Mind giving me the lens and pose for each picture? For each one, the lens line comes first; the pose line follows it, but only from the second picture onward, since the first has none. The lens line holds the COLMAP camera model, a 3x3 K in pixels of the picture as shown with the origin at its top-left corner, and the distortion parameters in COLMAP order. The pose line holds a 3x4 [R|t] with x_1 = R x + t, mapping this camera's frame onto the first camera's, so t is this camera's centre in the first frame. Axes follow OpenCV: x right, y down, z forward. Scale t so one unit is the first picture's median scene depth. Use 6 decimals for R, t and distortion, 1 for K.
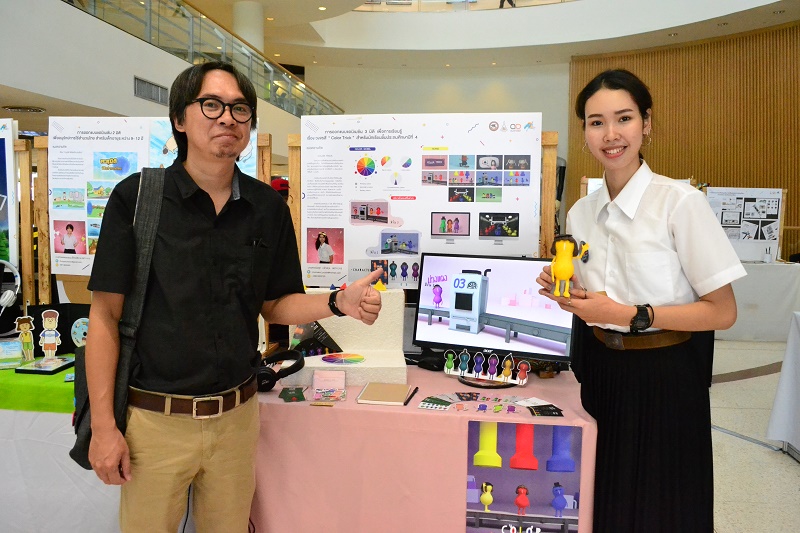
lens RADIAL K [[634.6, 0, 400.0], [0, 634.6, 263.9], [0, 0, 1]] dist [-0.081783, 0.002614]
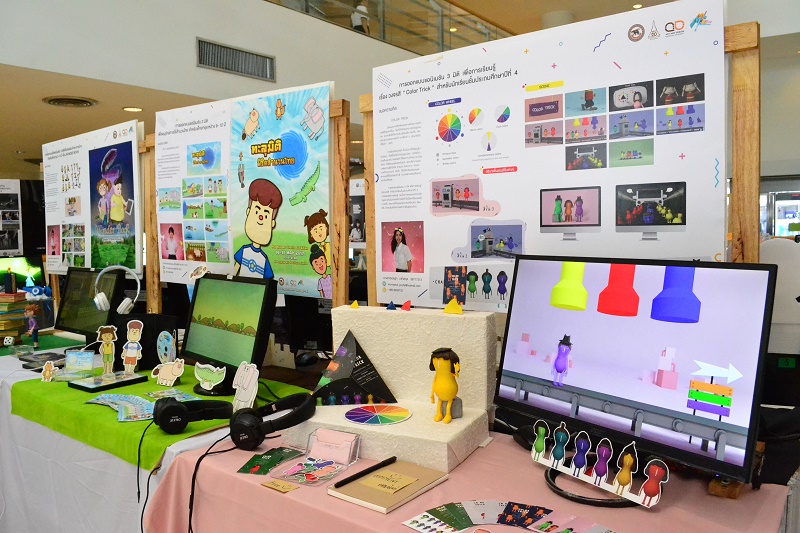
lens RADIAL K [[634.6, 0, 400.7], [0, 634.6, 266.4], [0, 0, 1]] dist [-0.081783, 0.002614]
pose [[0.863928, 0.003853, -0.503601, 0.242617], [-0.017504, 0.999596, -0.022380, 0.009106], [0.503312, 0.028150, 0.863646, 0.405485]]
